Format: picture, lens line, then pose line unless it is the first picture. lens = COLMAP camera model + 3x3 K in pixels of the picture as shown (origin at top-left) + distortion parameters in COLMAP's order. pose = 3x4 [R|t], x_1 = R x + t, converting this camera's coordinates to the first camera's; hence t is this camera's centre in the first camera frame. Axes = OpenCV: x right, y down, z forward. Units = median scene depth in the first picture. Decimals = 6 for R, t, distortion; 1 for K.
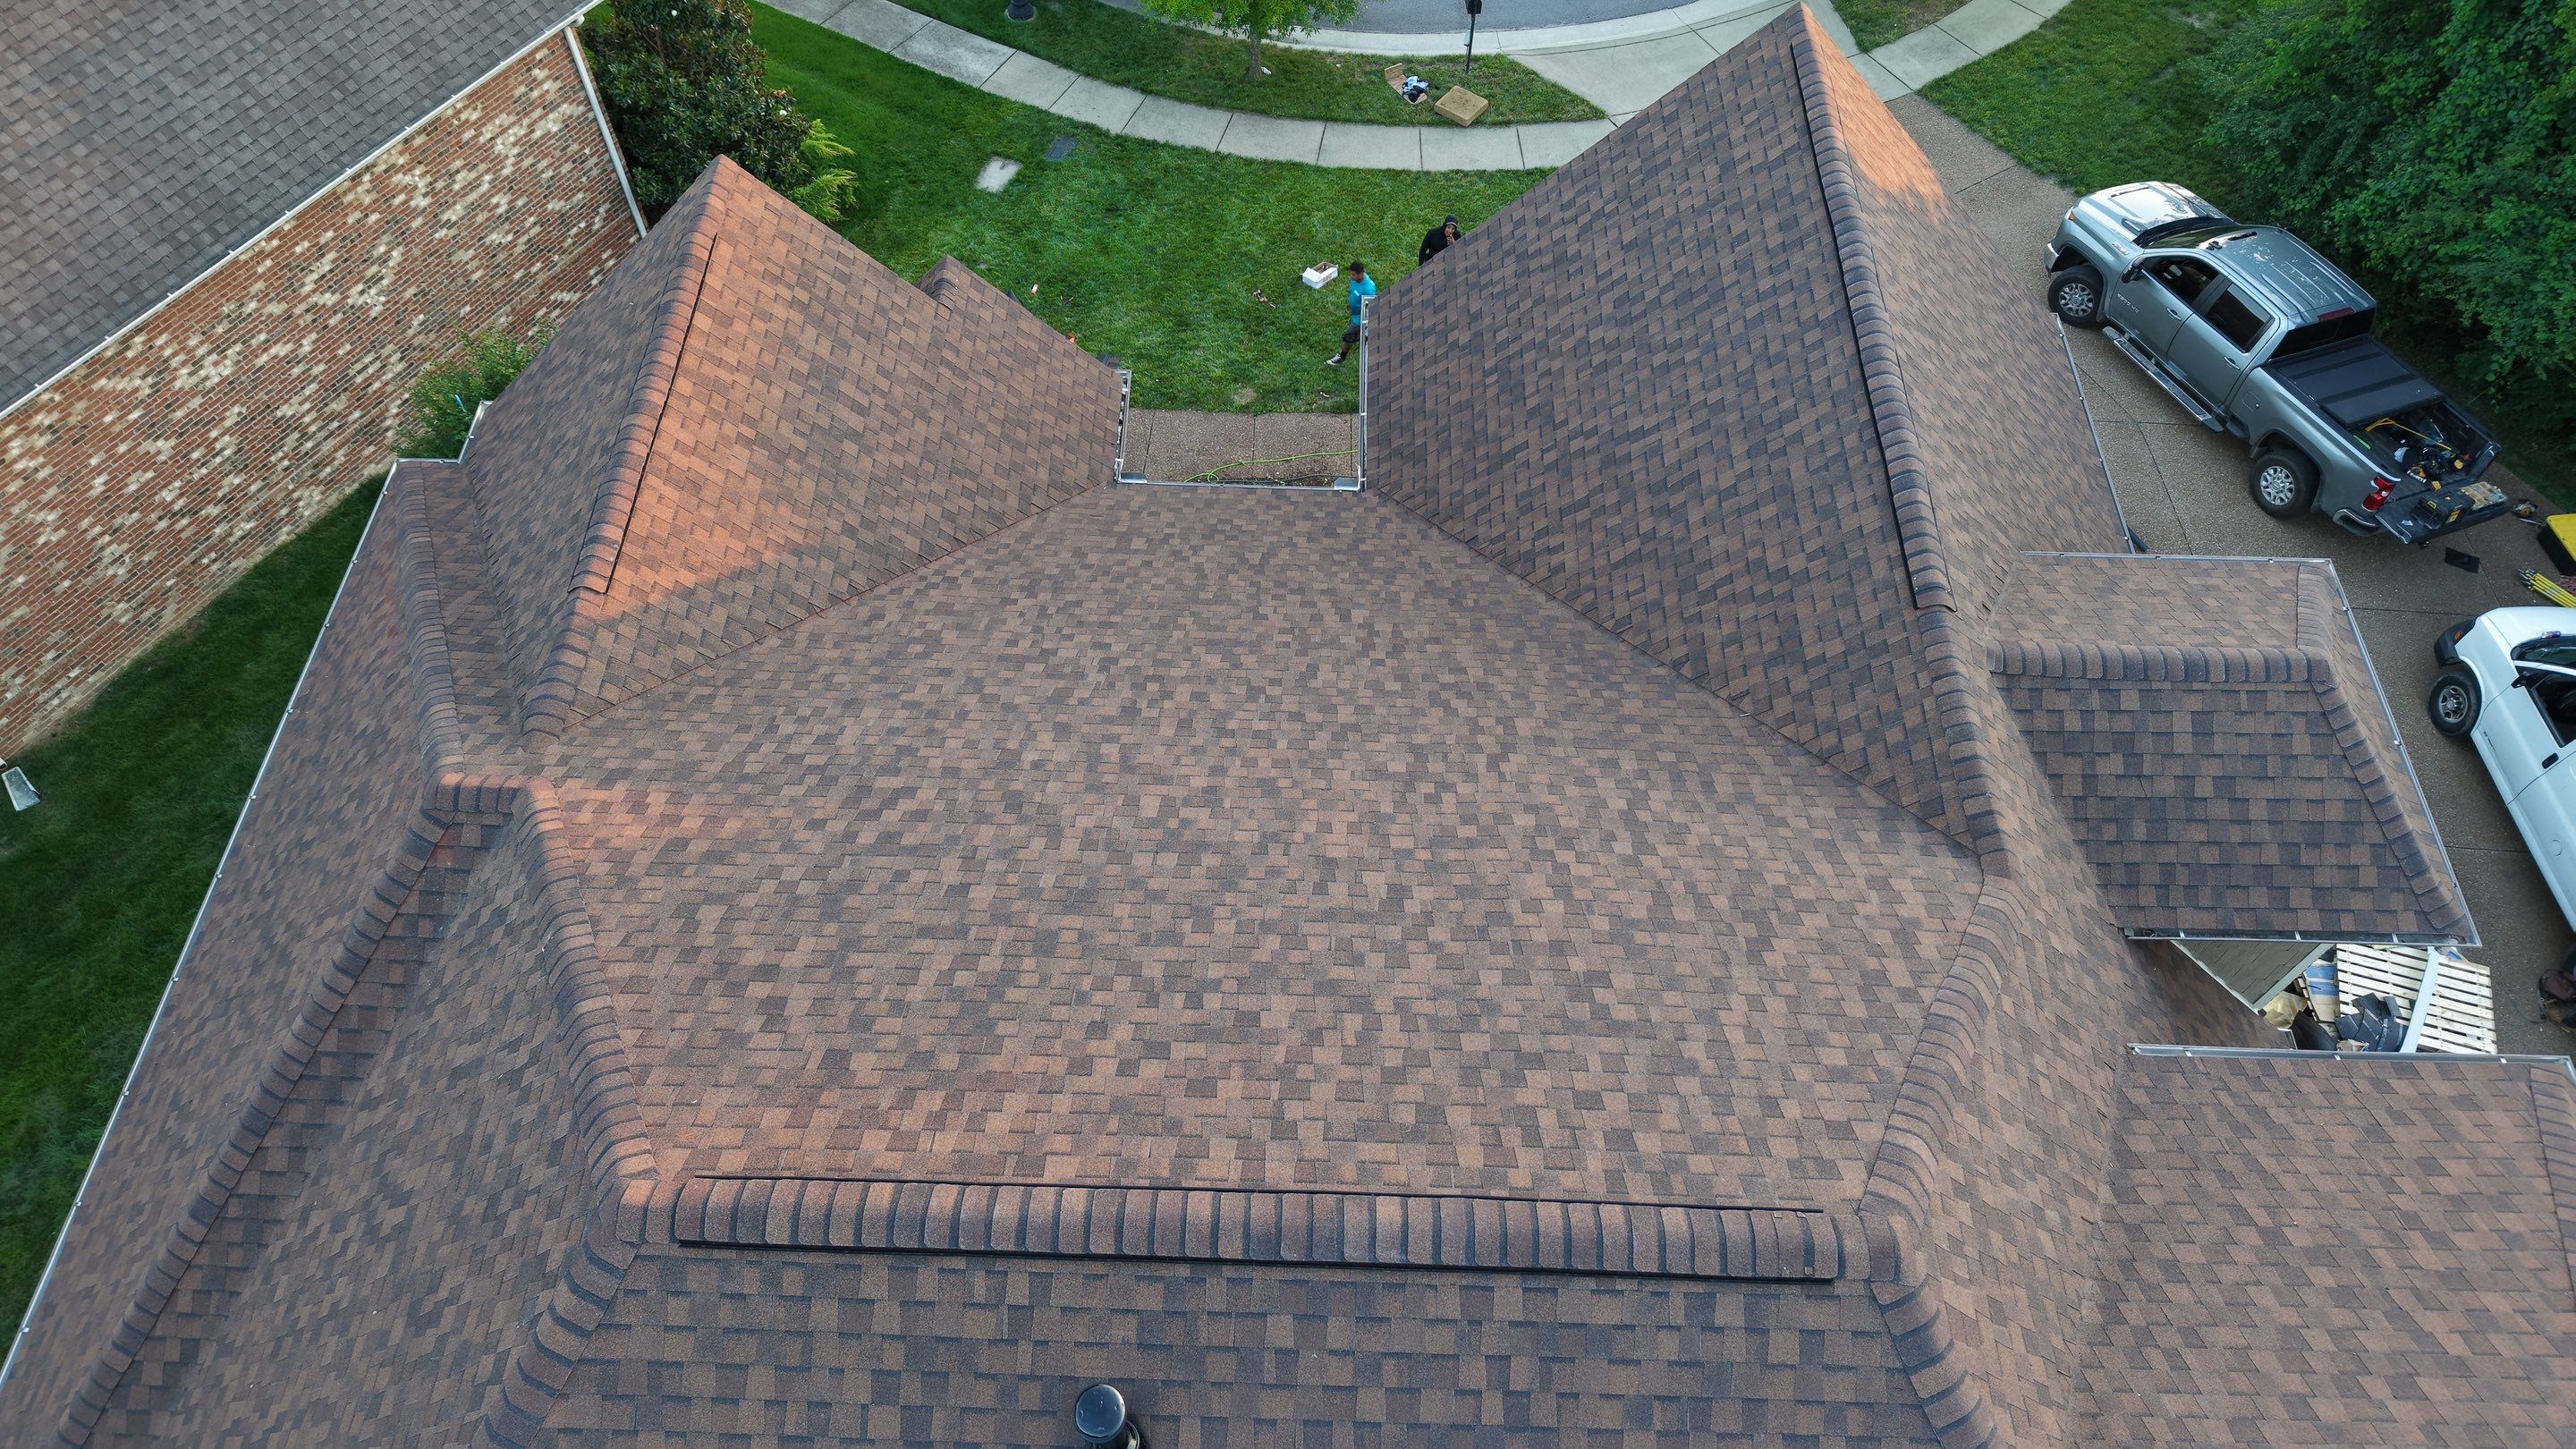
lens RADIAL K [[1718.6, 0, 1289.7], [0, 1718.6, 731.2], [0, 0, 1]] dist [0.017476, -0.017457]
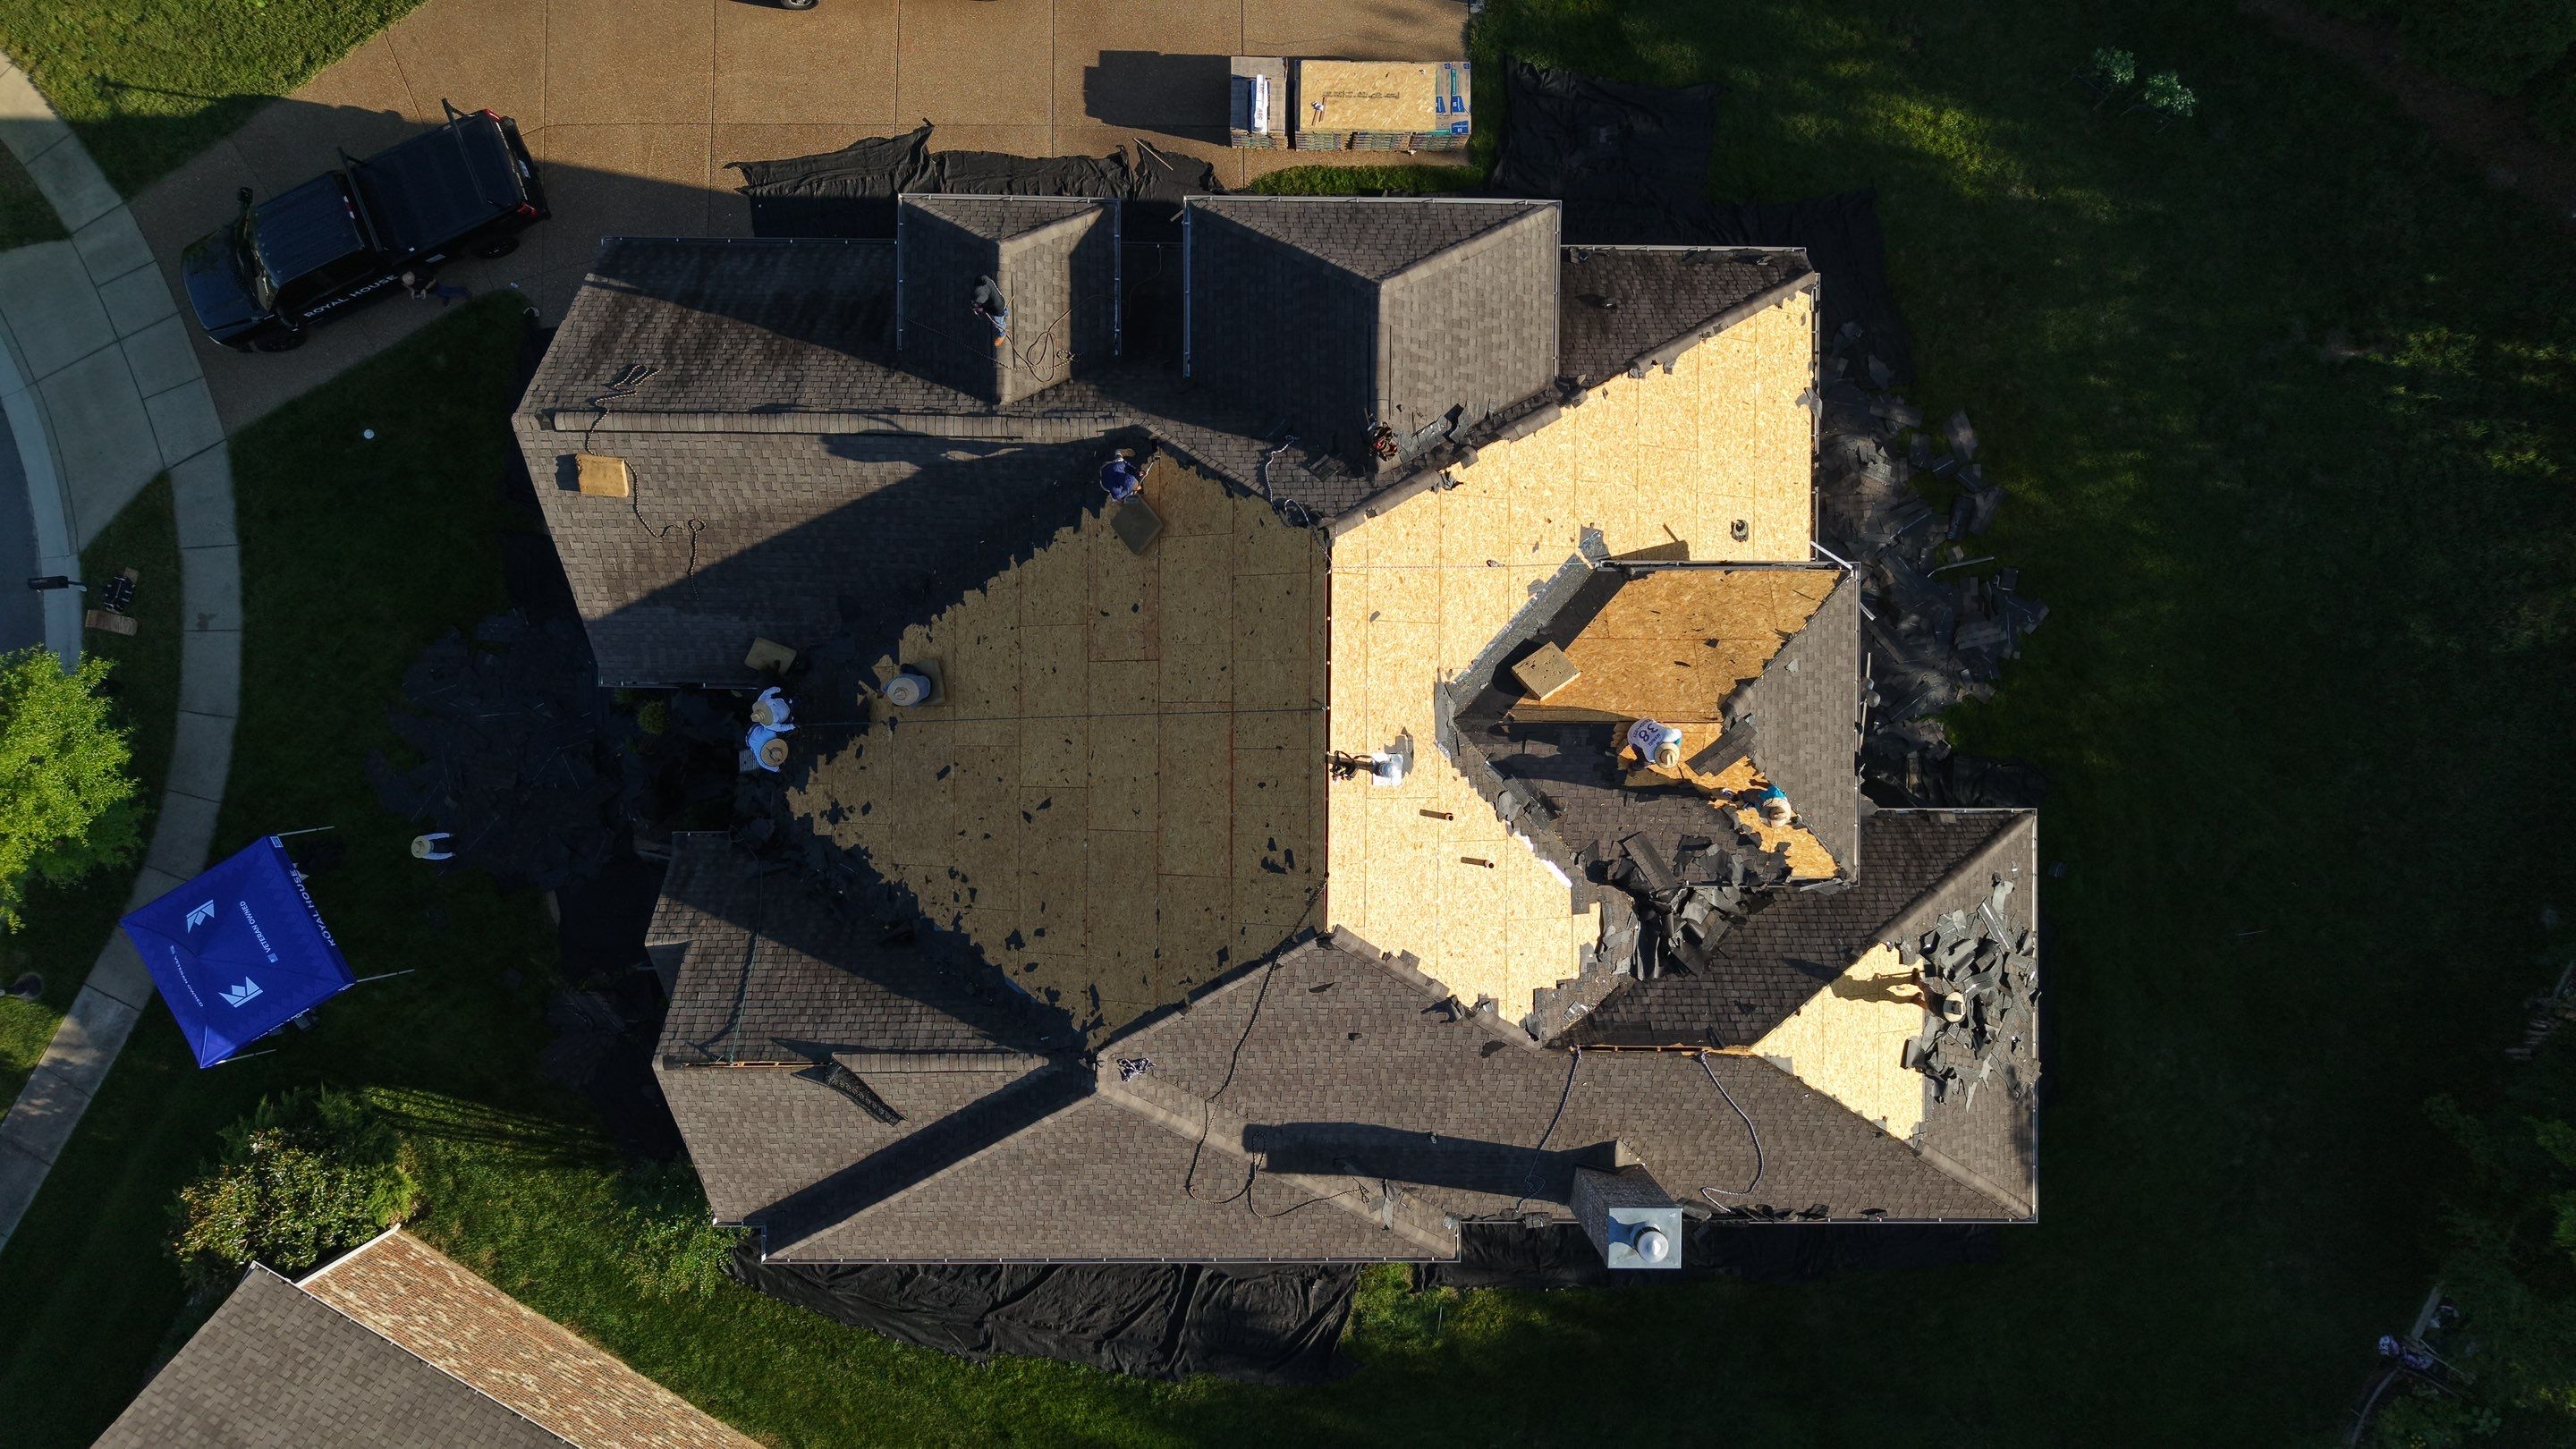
lens RADIAL K [[1718.6, 0, 1296.3], [0, 1718.6, 724.5], [0, 0, 1]] dist [0.017476, -0.017457]
pose [[-0.021148, -0.999751, -0.007135, 0.005611], [0.815291, -0.021376, 0.578657, -0.617157], [-0.578665, 0.006420, 0.815540, -0.598553]]
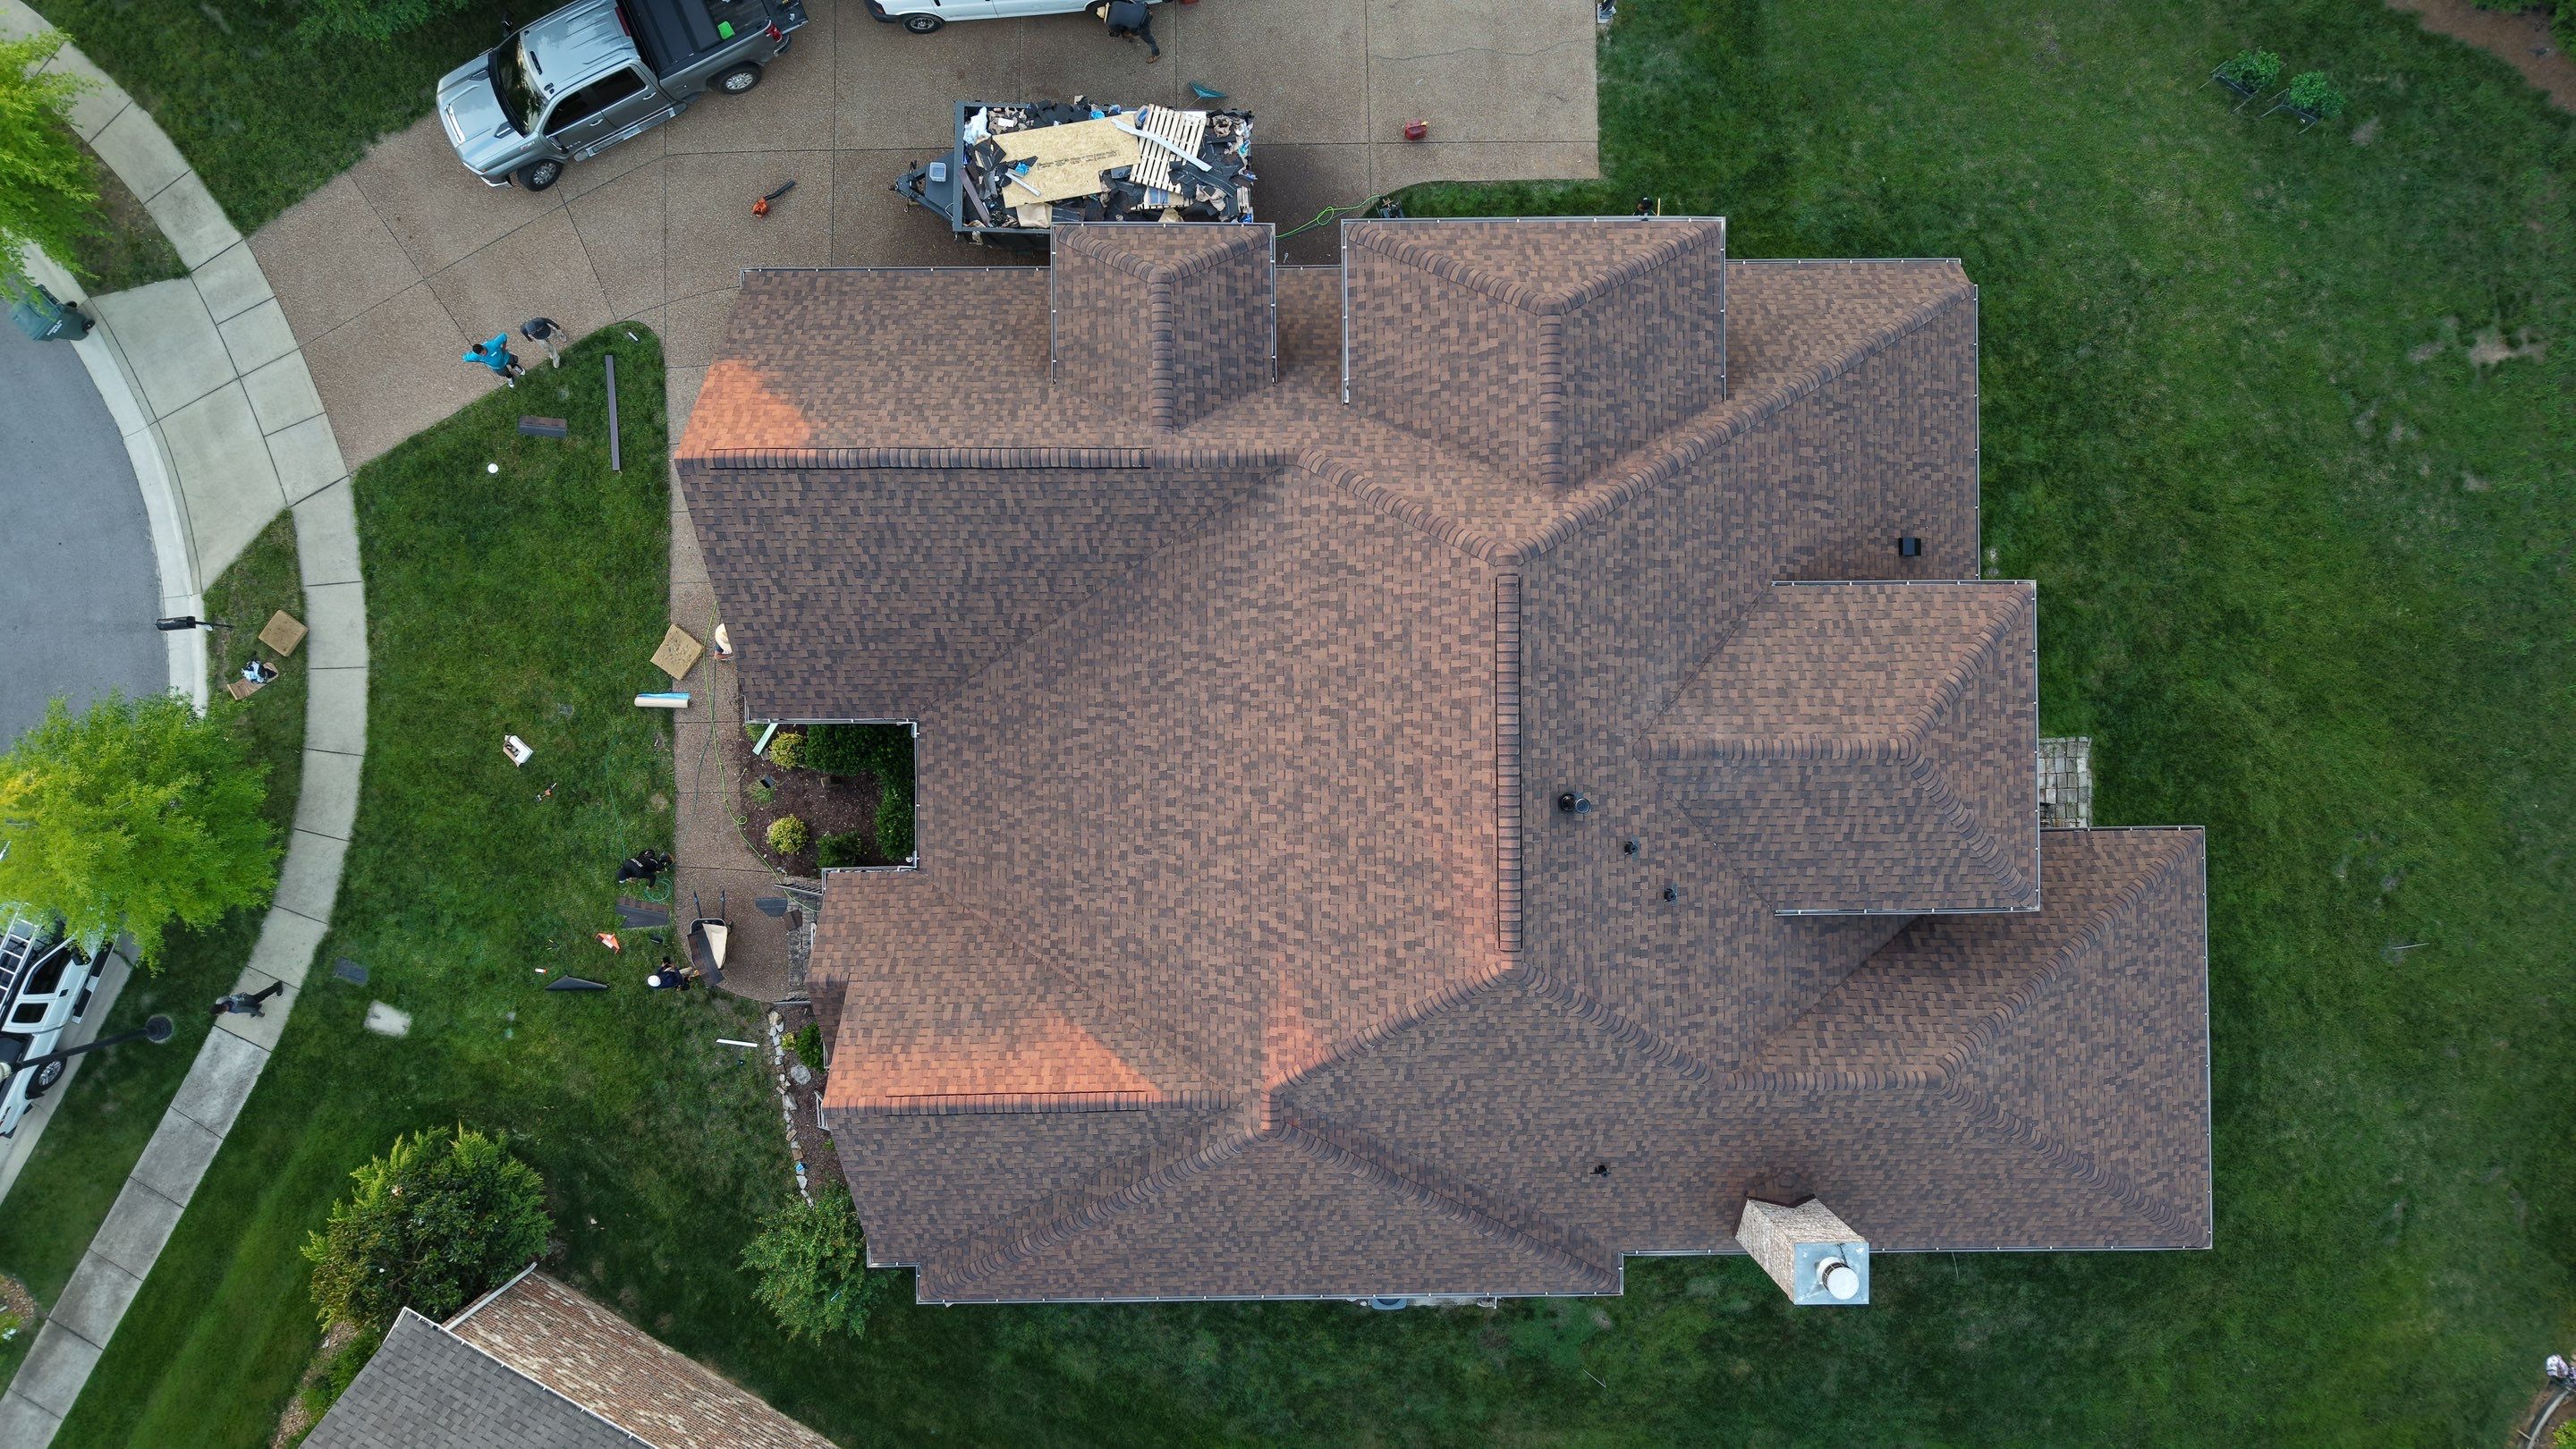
lens RADIAL K [[1718.6, 0, 1299.4], [0, 1718.6, 724.9], [0, 0, 1]] dist [0.017476, -0.017457]
pose [[-0.035373, -0.999347, -0.007308, 0.032952], [0.821194, -0.033233, 0.569681, -0.695645], [-0.569552, 0.014149, 0.821833, -0.517200]]
